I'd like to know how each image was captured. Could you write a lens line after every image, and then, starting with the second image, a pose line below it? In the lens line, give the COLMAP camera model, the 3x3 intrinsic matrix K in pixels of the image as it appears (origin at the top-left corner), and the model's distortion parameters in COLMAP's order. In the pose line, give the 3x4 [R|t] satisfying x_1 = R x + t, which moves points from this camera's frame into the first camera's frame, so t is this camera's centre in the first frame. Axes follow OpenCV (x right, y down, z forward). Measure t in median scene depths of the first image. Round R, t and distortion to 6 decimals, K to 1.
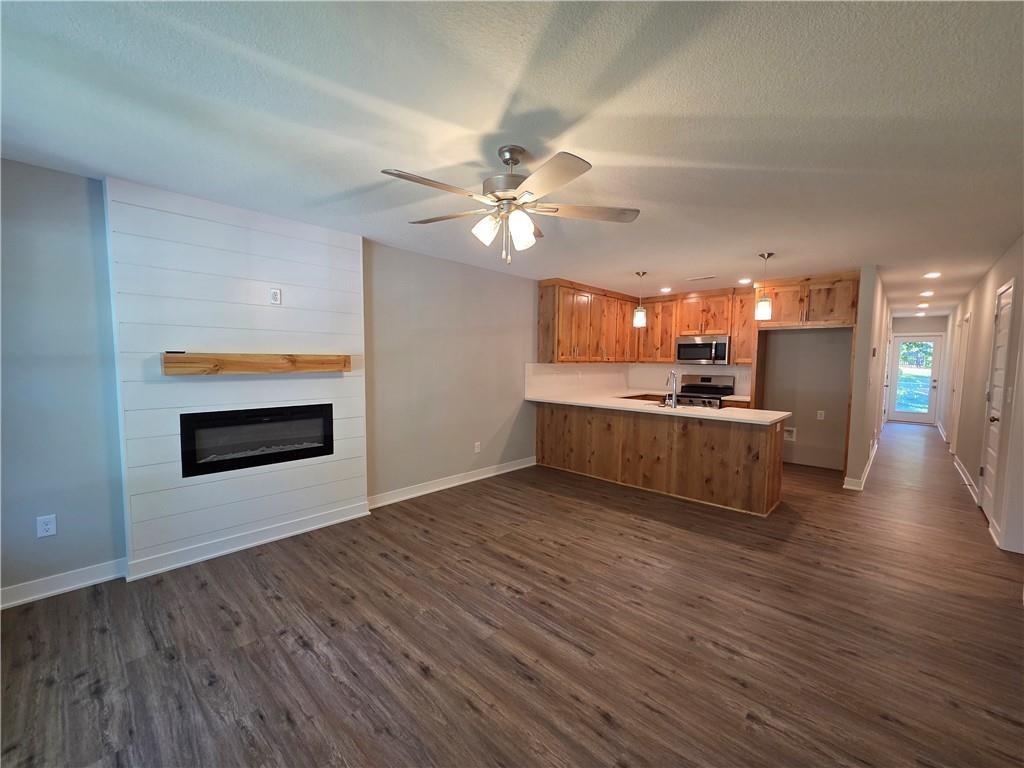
lens RADIAL K [[418.3, 0, 509.6], [0, 418.3, 386.5], [0, 0, 1]] dist [0.004281, -0.001342]
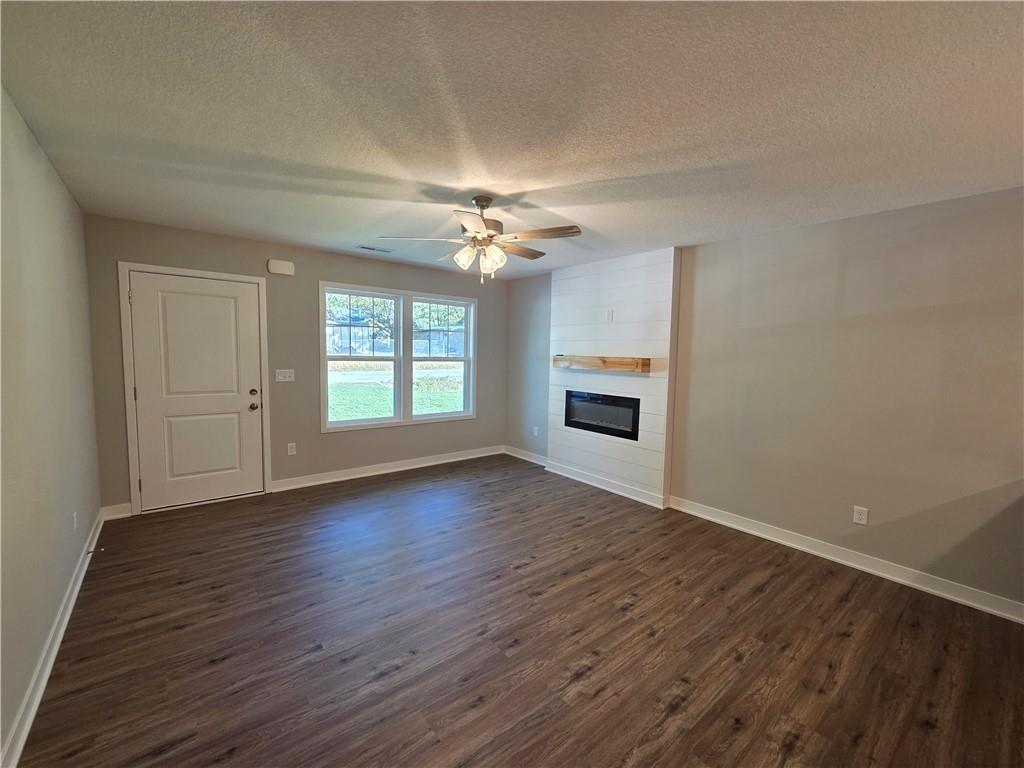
lens RADIAL K [[418.3, 0, 511.1], [0, 418.3, 386.6], [0, 0, 1]] dist [0.004281, -0.001342]
pose [[-0.131174, 0.064334, -0.989270, 0.888233], [-0.094931, 0.992491, 0.077131, -0.055603], [0.986804, 0.104030, -0.124082, 0.871212]]
